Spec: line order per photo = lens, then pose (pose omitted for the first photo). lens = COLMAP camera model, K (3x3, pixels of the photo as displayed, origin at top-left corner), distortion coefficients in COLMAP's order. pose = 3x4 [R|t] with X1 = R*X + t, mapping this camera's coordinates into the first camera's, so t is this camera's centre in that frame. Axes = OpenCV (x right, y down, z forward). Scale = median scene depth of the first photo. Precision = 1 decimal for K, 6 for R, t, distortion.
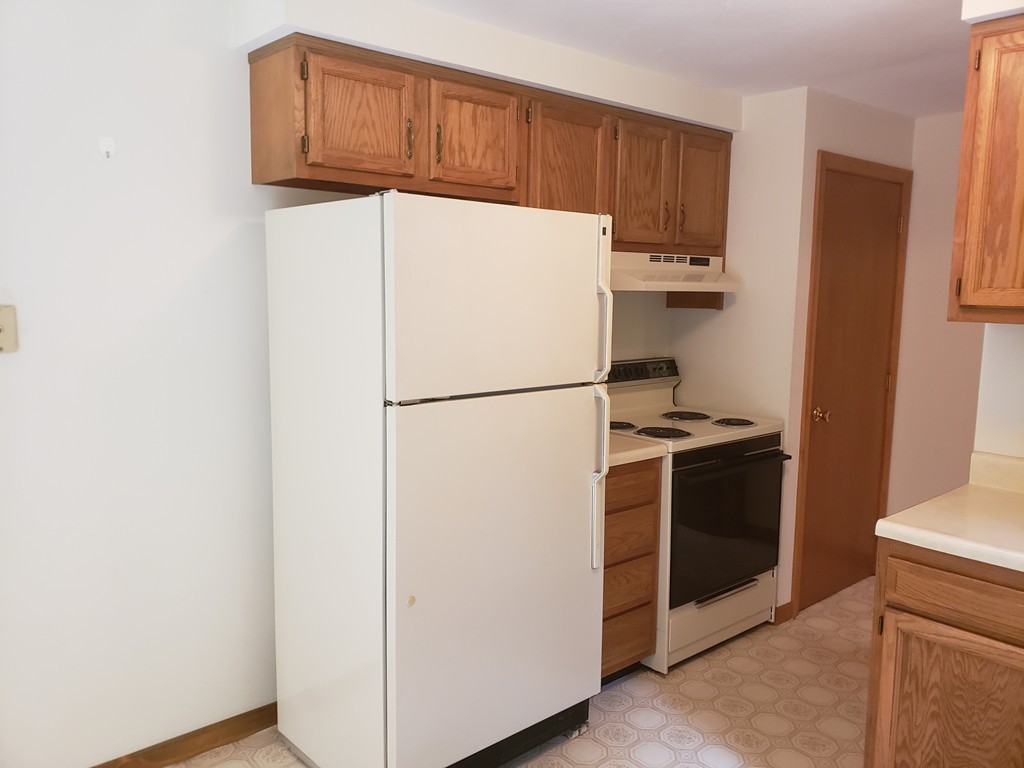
lens RADIAL K [[803.2, 0, 512.0], [0, 803.2, 384.0], [0, 0, 1]] dist [0.005236, 0.005410]
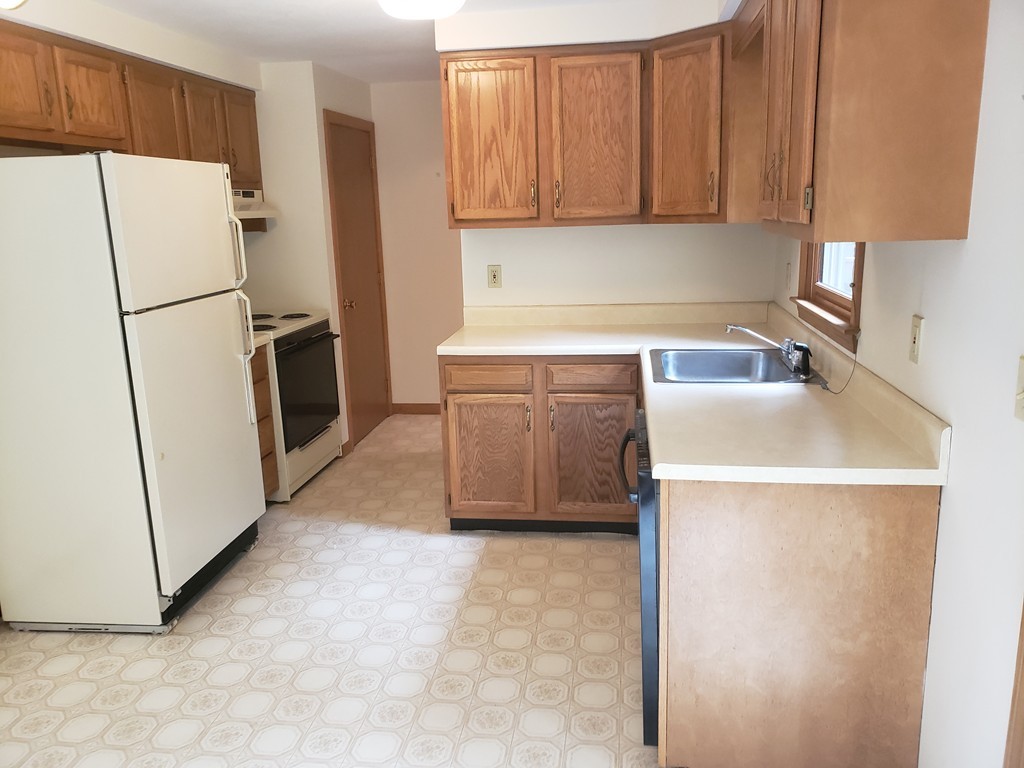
lens RADIAL K [[789.3, 0, 512.0], [0, 789.3, 384.0], [0, 0, 1]] dist [0.020133, -0.006785]
pose [[0.761097, -0.180371, 0.623056, -0.389457], [0.119036, 0.983086, 0.139188, 0.024792], [-0.637622, -0.031769, 0.769694, -0.330537]]
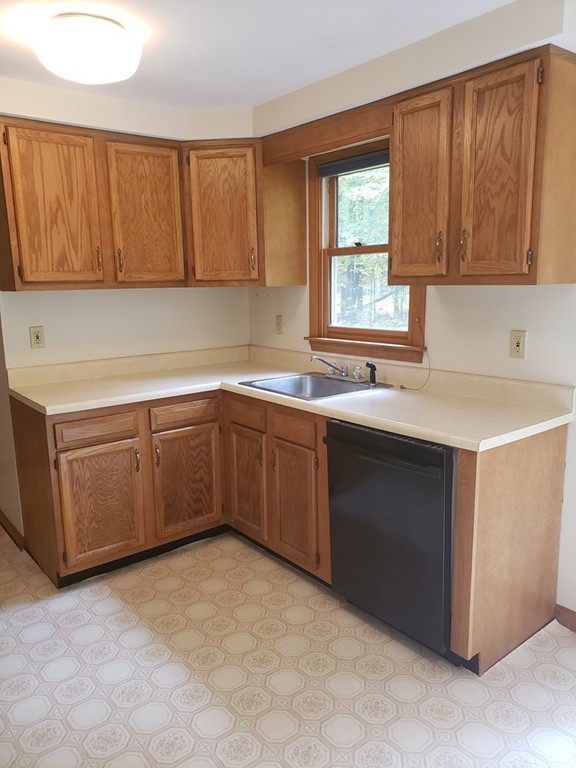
lens RADIAL K [[602.4, 0, 290.1], [0, 602.4, 388.9], [0, 0, 1]] dist [0.005236, 0.005410]
pose [[0.048685, -0.201582, 0.978261, -0.610377], [0.139671, 0.971173, 0.193171, -0.035668], [-0.989000, 0.127230, 0.075436, 0.290035]]
